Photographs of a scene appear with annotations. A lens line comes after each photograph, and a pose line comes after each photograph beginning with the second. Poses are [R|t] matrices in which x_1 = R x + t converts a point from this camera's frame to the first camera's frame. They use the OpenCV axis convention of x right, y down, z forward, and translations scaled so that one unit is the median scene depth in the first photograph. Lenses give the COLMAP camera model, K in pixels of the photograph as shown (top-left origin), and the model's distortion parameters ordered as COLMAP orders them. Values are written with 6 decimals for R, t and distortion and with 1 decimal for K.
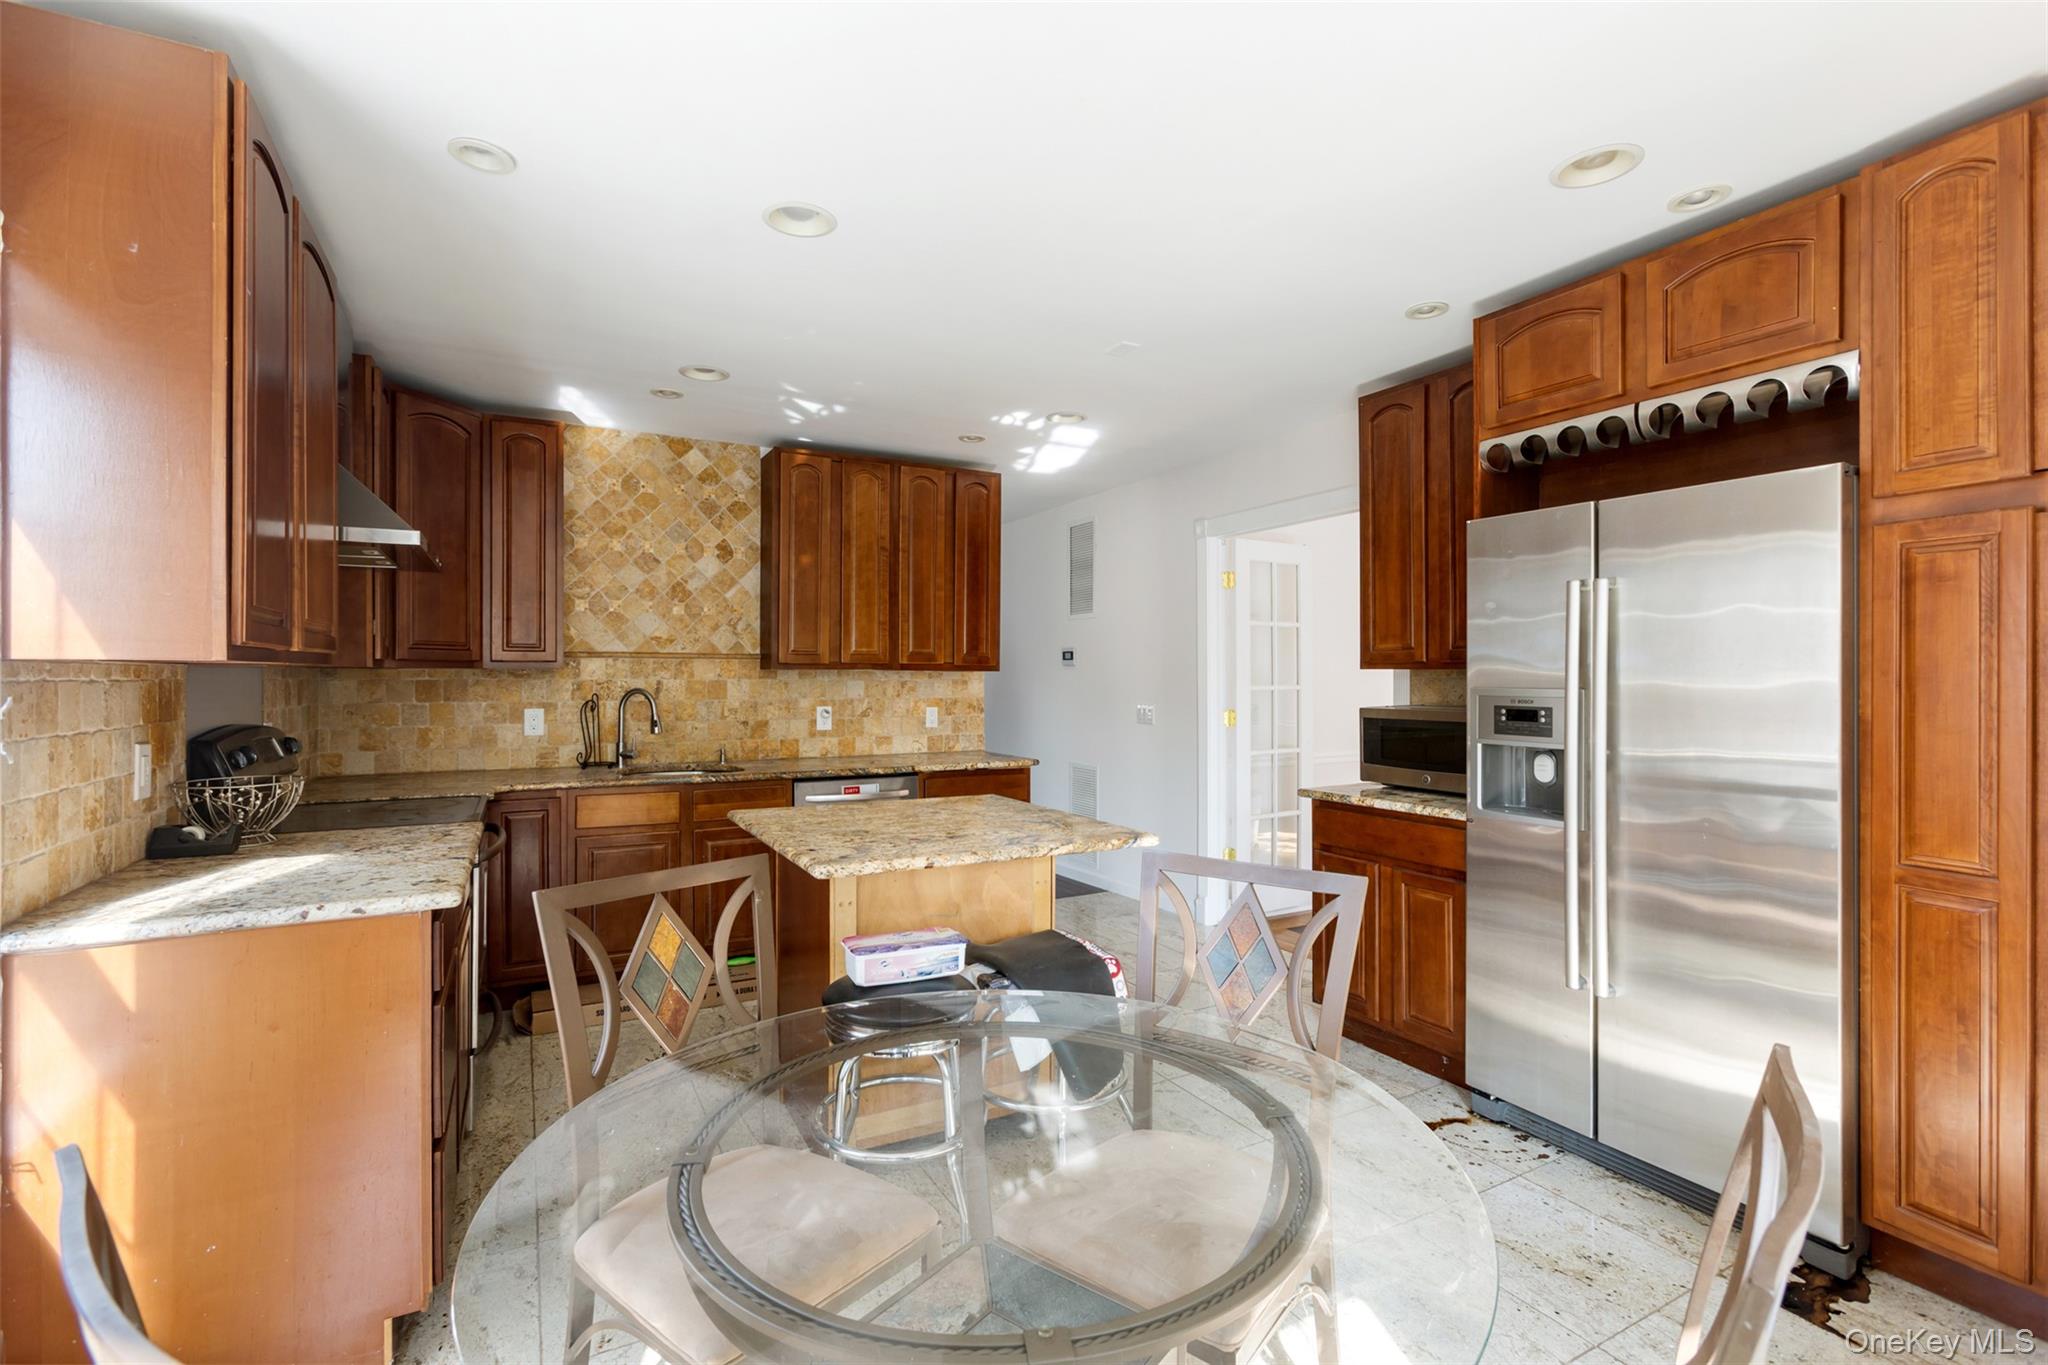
lens RADIAL K [[943.9, 0, 1026.6], [0, 943.9, 683.8], [0, 0, 1]] dist [0.000288, 0.000008]
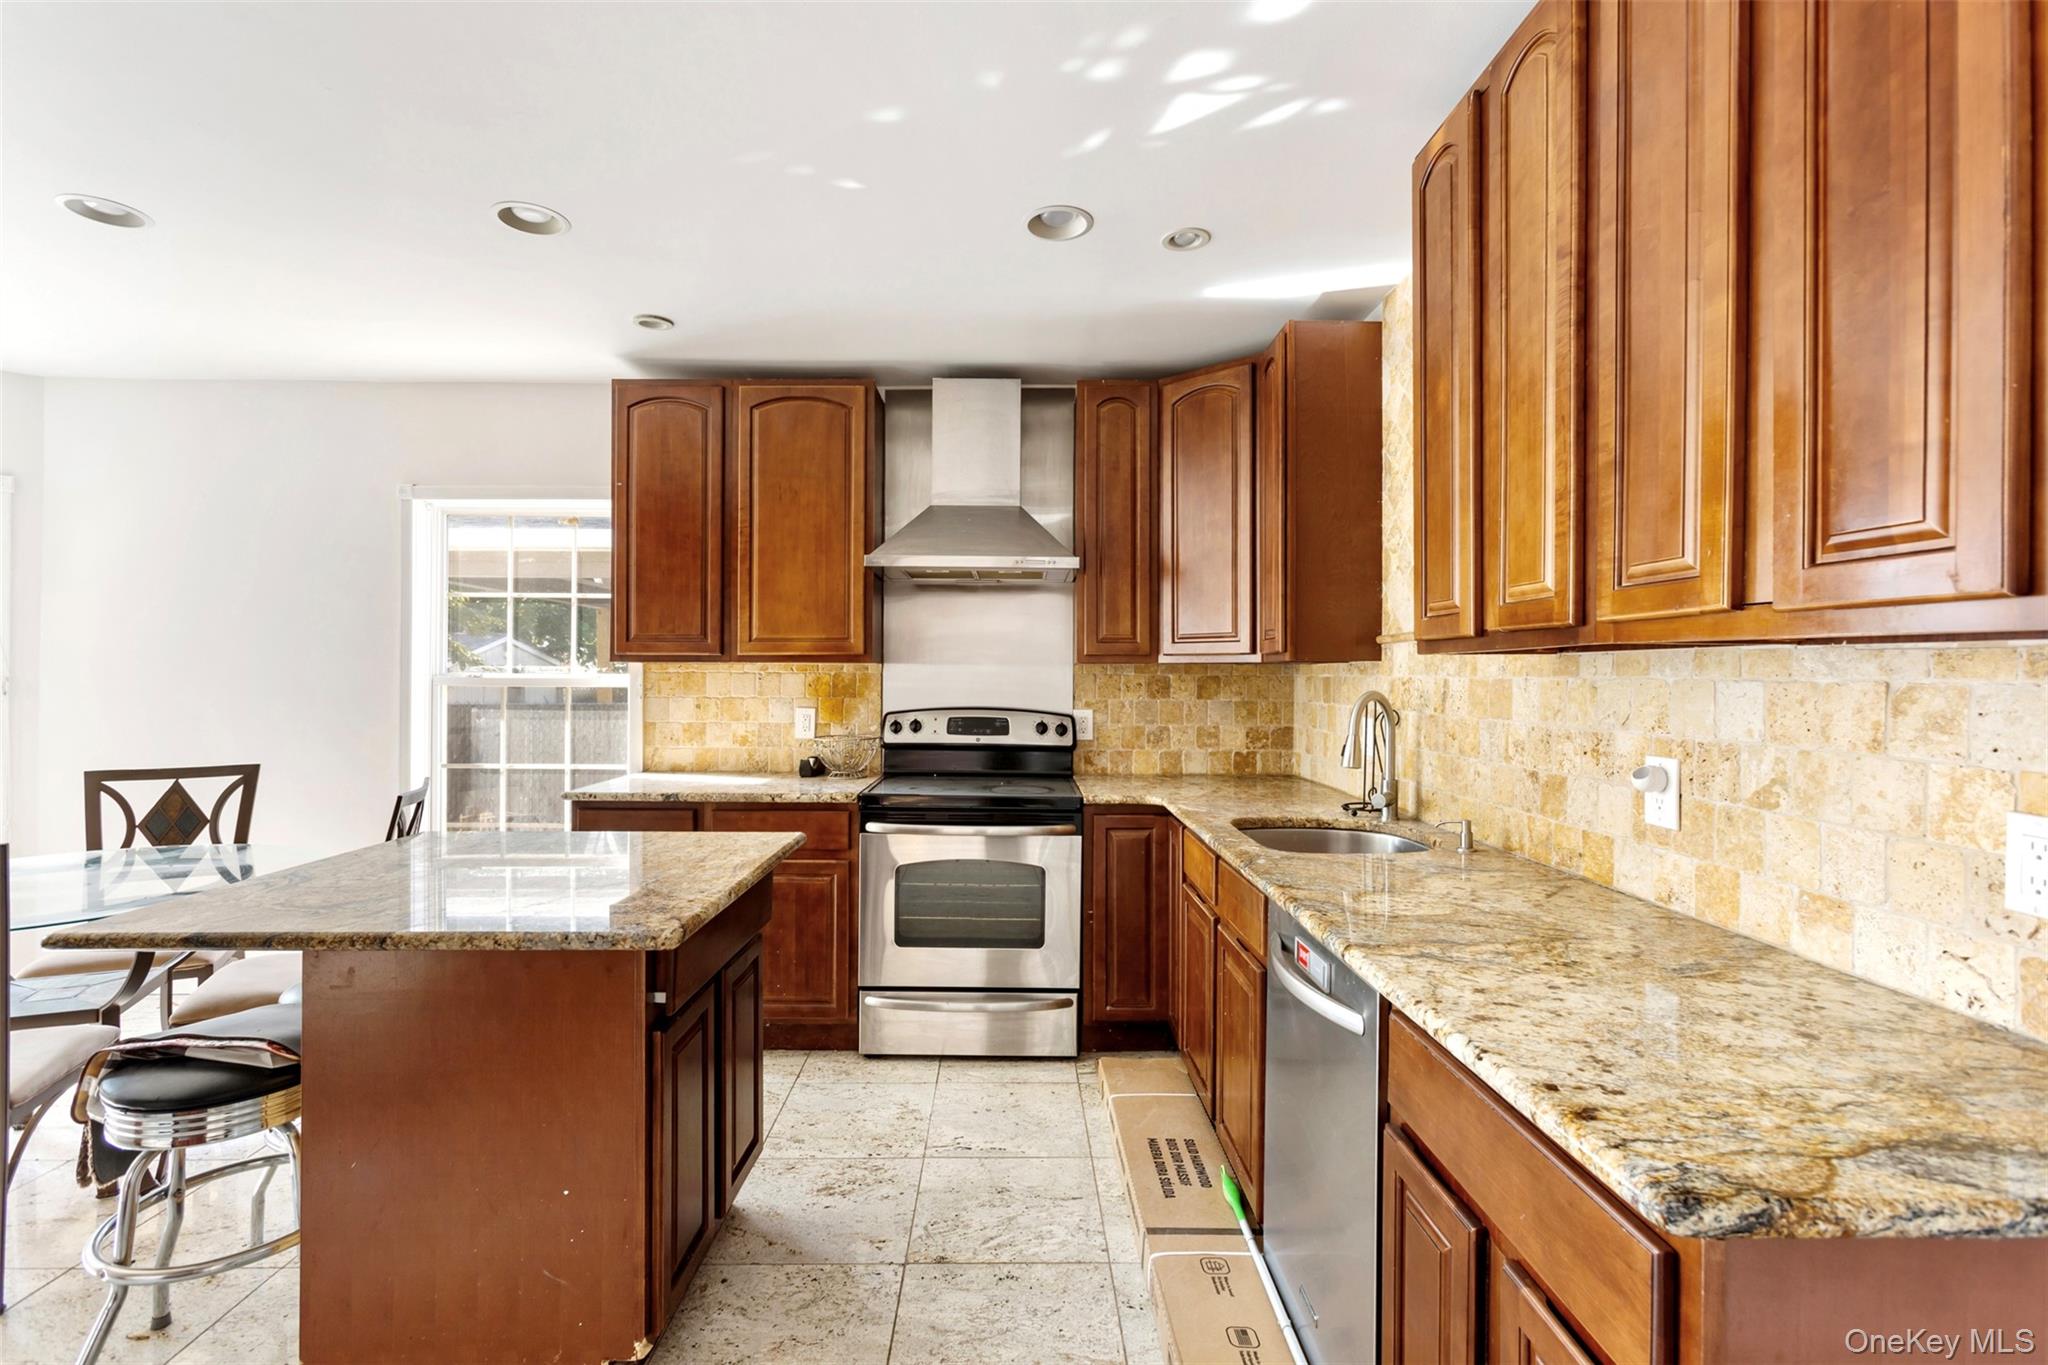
lens RADIAL K [[943.9, 0, 1029.6], [0, 943.9, 676.5], [0, 0, 1]] dist [0.000288, 0.000008]
pose [[-0.477972, 0.003917, -0.878366, 0.196743], [0.001000, 0.999992, 0.003915, -0.006966], [0.878374, 0.000993, -0.477972, 0.976735]]
